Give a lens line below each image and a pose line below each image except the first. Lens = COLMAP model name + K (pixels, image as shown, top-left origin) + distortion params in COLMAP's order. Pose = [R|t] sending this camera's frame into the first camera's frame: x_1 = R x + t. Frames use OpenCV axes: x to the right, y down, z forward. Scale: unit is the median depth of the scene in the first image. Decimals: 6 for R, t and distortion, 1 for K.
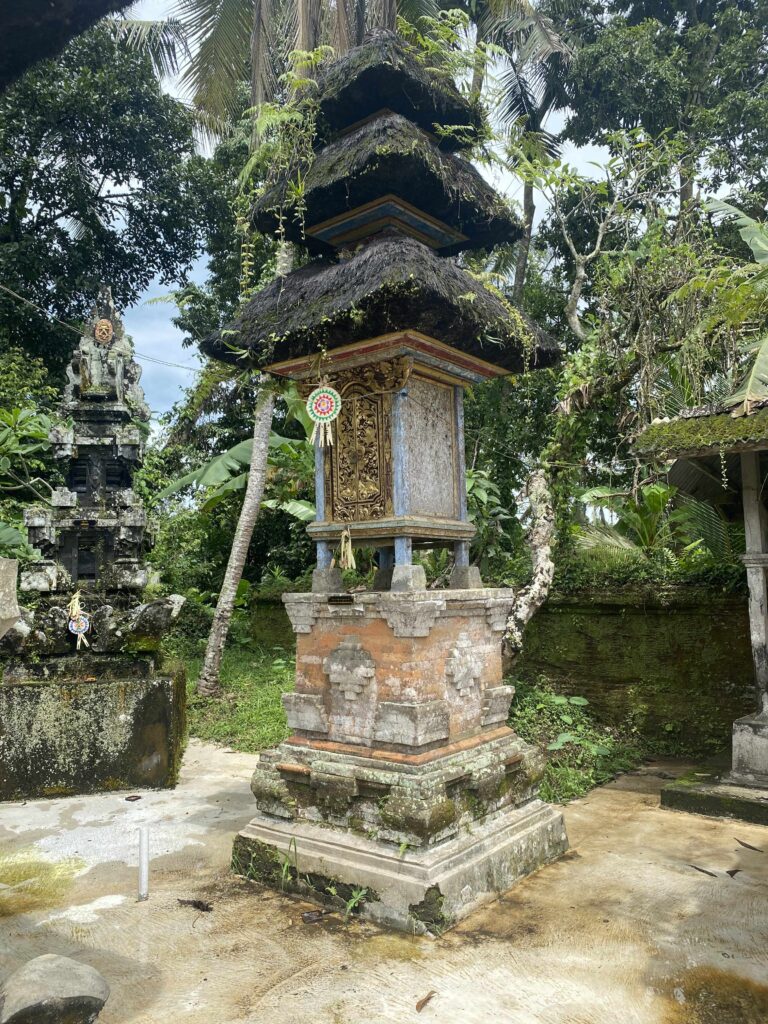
lens RADIAL K [[772.1, 0, 388.5], [0, 772.1, 509.9], [0, 0, 1]] dist [0.007758, -0.017346]
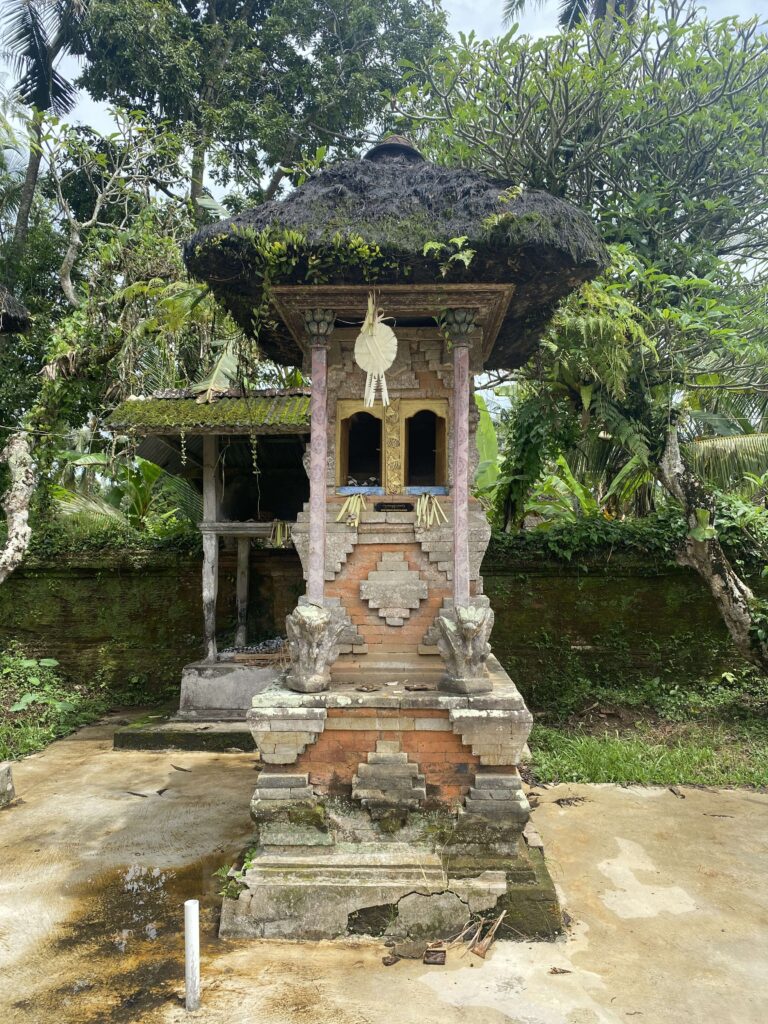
lens RADIAL K [[772.1, 0, 384.1], [0, 772.1, 513.8], [0, 0, 1]] dist [0.007758, -0.017346]
pose [[0.821970, 0.030238, 0.568728, 0.044797], [-0.057159, 0.997928, 0.029553, -0.009006], [-0.566655, -0.056800, 0.821995, -0.155148]]
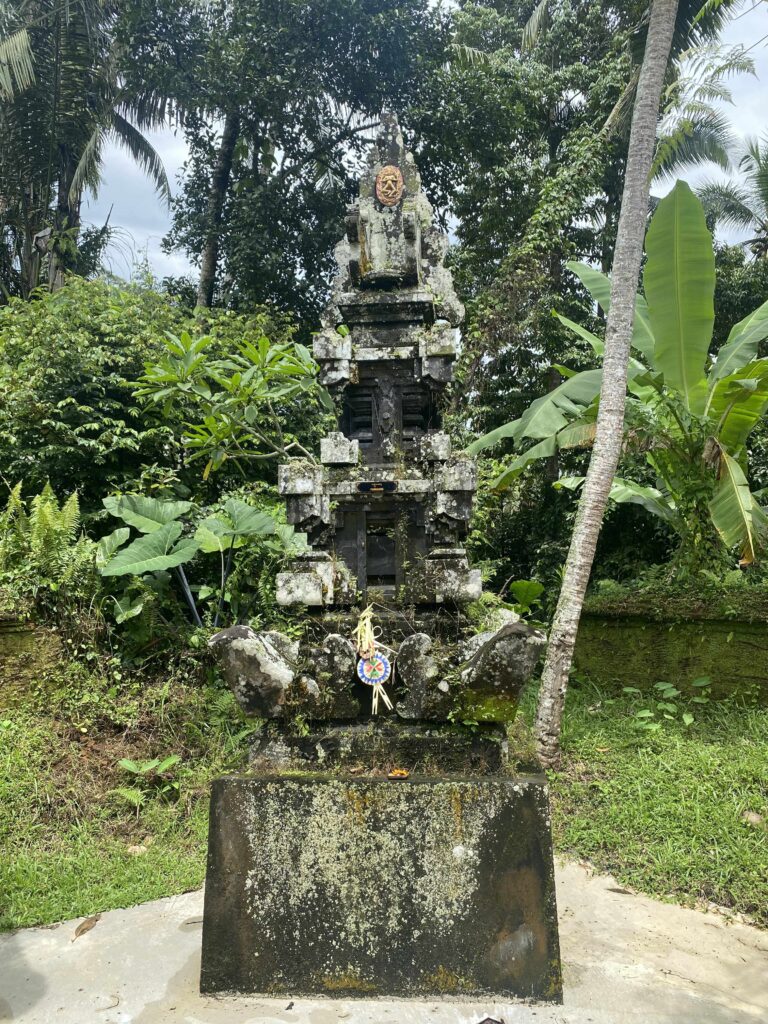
lens RADIAL K [[772.1, 0, 387.7], [0, 772.1, 508.4], [0, 0, 1]] dist [0.007758, -0.017346]
pose [[0.957210, -0.018851, -0.288780, -0.099216], [0.018334, 0.999822, -0.004495, 0.016047], [0.288814, -0.000992, 0.957385, 0.205033]]
